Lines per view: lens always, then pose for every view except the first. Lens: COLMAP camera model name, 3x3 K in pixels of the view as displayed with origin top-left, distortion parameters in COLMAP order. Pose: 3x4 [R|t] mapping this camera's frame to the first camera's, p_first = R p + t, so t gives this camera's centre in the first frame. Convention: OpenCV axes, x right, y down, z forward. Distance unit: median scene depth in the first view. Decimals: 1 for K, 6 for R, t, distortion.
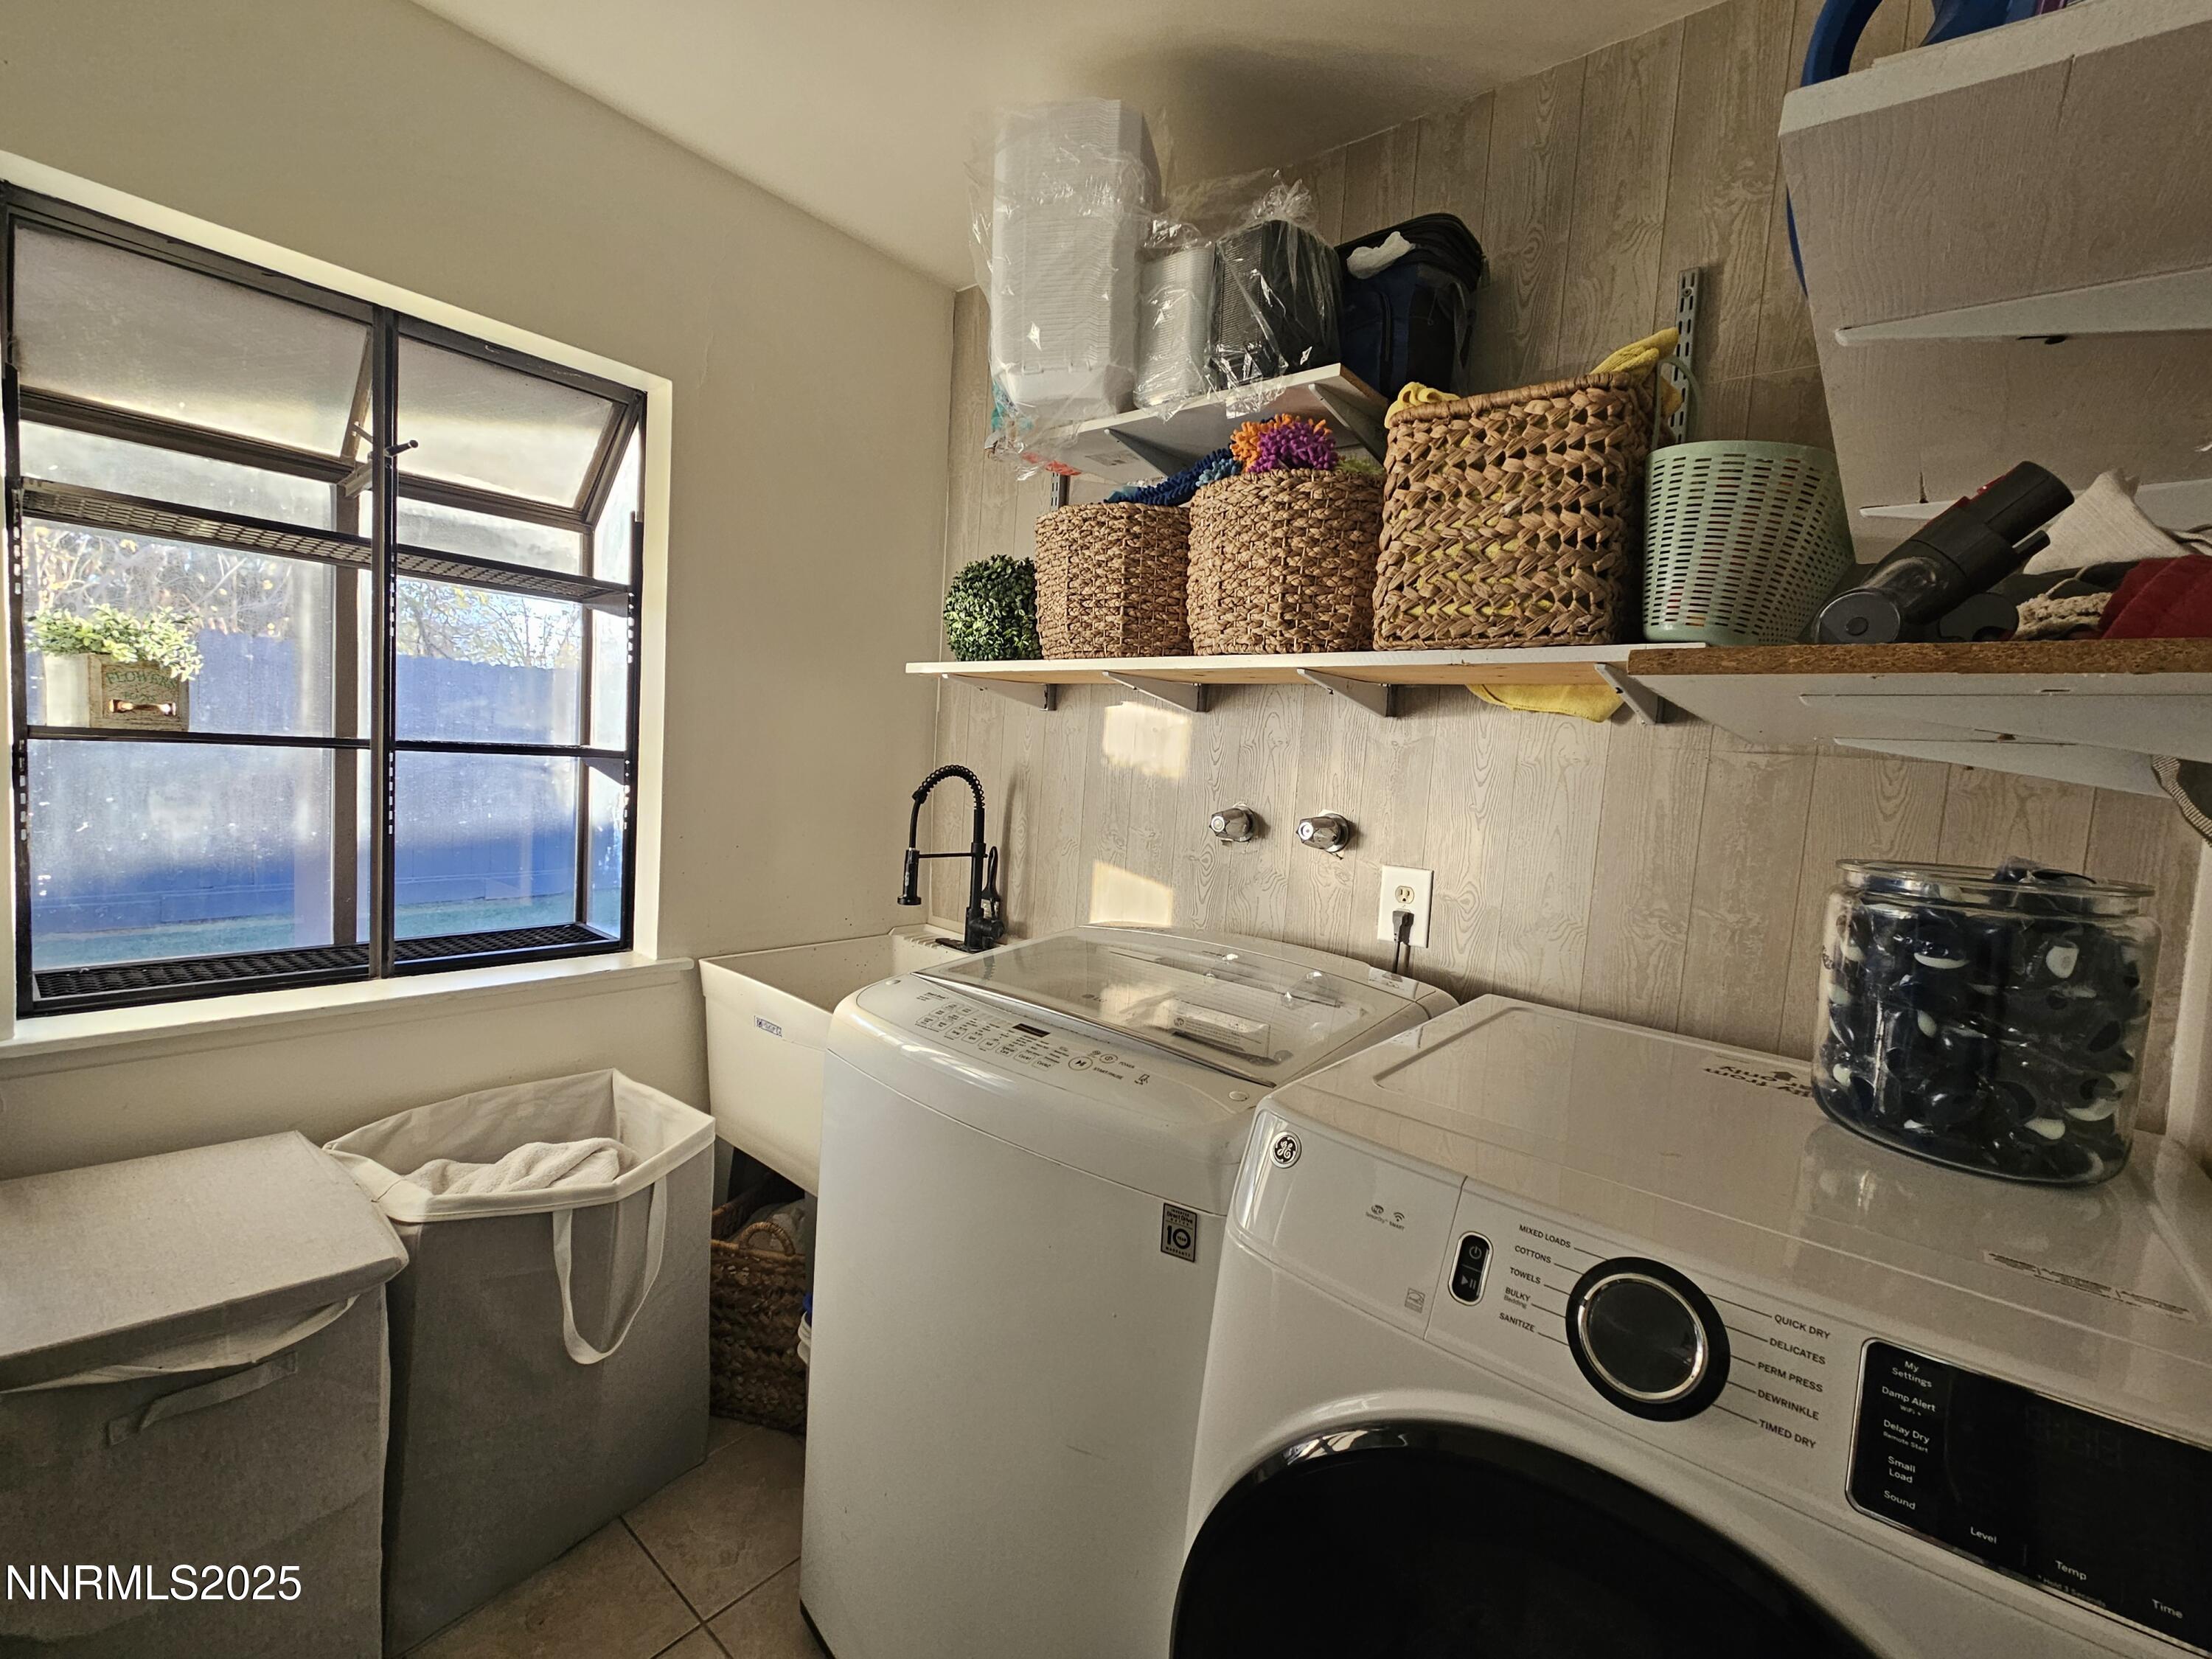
lens RADIAL K [[963.5, 0, 1103.4], [0, 963.5, 819.8], [0, 0, 1]] dist [-0.000349, 0.002123]
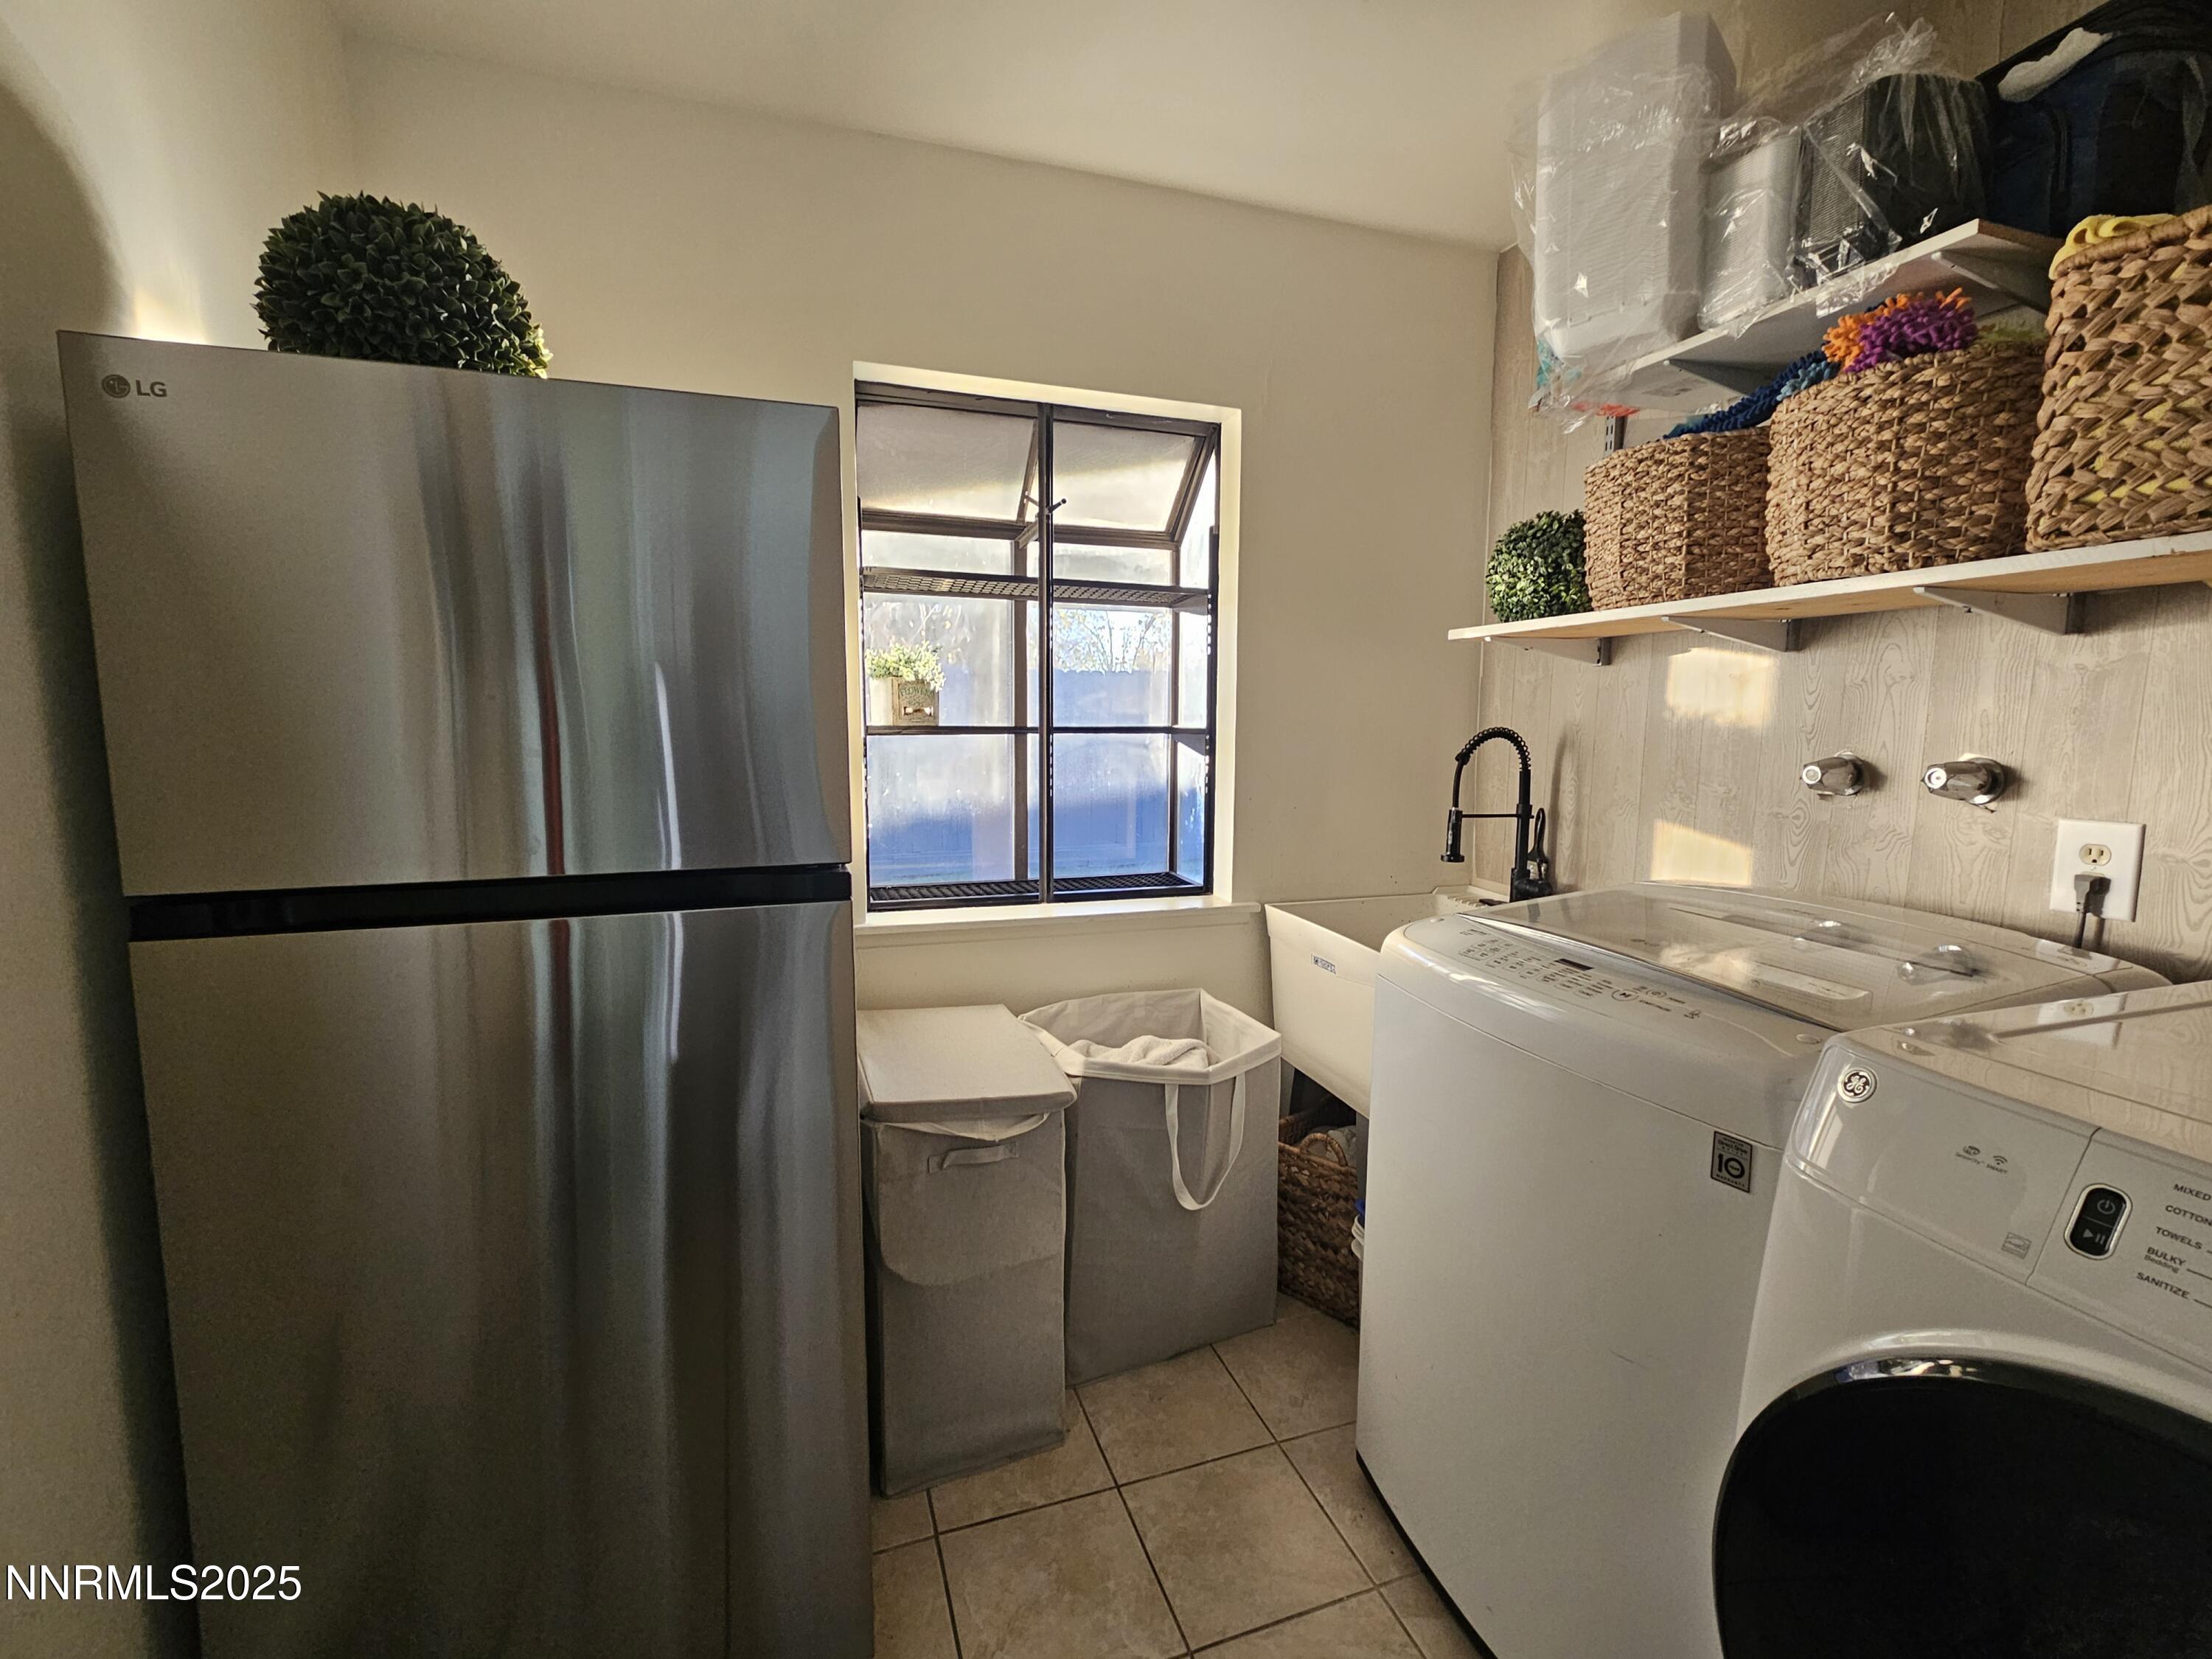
lens RADIAL K [[963.5, 0, 1111.1], [0, 963.5, 823.7], [0, 0, 1]] dist [-0.000349, 0.002123]
pose [[0.857467, 0.001048, -0.514538, 0.025804], [0.009809, 0.999783, 0.018383, 0.032026], [0.514445, -0.020810, 0.857271, -0.119425]]
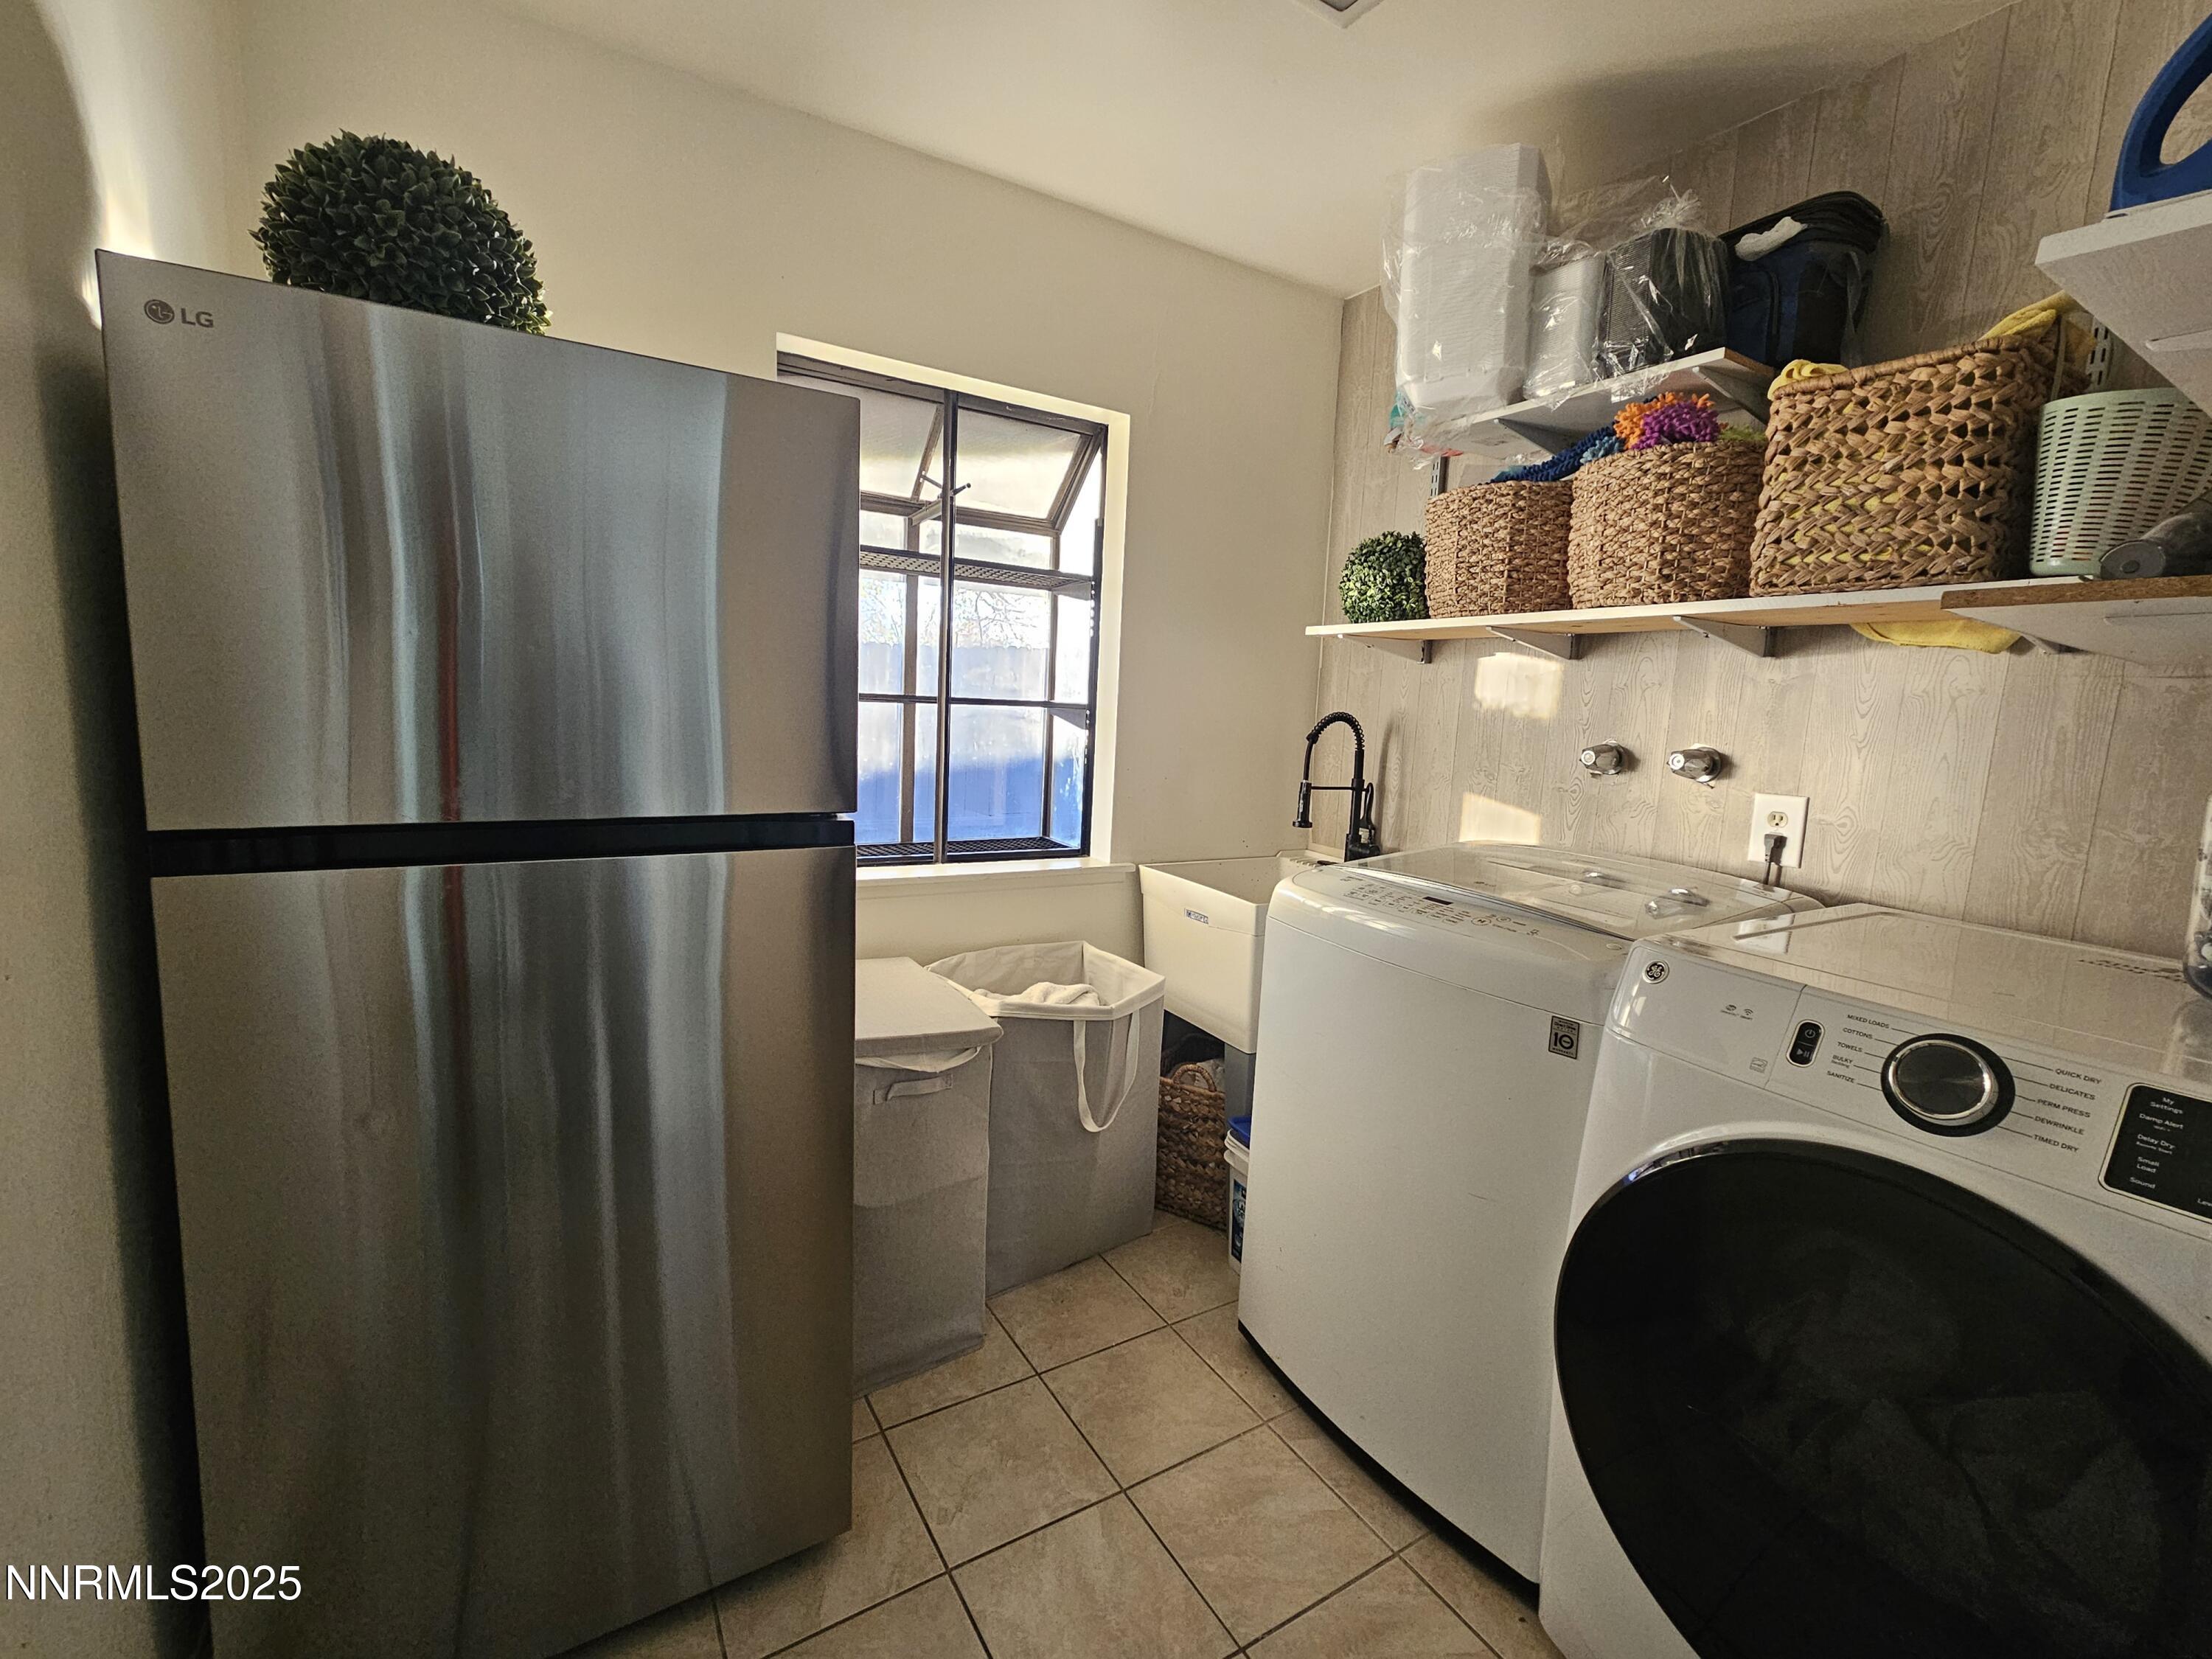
lens RADIAL K [[963.5, 0, 1106.6], [0, 963.5, 819.5], [0, 0, 1]] dist [-0.000349, 0.002123]
pose [[0.948127, 0.021001, -0.317196, -0.068811], [-0.009989, 0.999291, 0.036303, 0.049417], [0.317734, -0.031251, 0.947665, -0.306595]]
